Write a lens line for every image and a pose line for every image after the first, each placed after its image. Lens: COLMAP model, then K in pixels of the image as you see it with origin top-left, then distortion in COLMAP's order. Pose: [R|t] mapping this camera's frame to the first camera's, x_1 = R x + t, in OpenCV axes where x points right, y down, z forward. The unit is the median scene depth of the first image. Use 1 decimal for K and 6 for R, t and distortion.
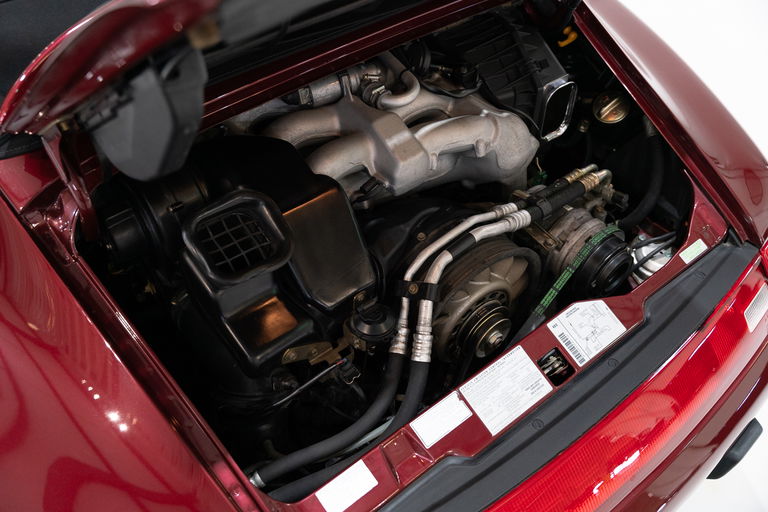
lens RADIAL K [[790.1, 0, 384.0], [0, 790.1, 256.0], [0, 0, 1]] dist [-0.004084, -0.006513]
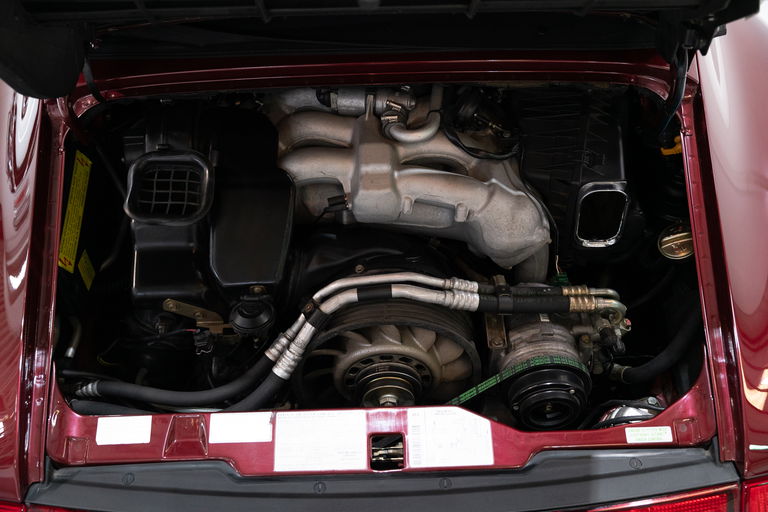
lens RADIAL K [[781.9, 0, 384.0], [0, 781.9, 256.0], [0, 0, 1]] dist [-0.020334, -0.006814]
pose [[0.772182, 0.409577, -0.485780, 0.540729], [-0.419626, 0.902801, 0.094156, -0.144542], [0.477127, 0.131140, 0.868995, 0.167553]]
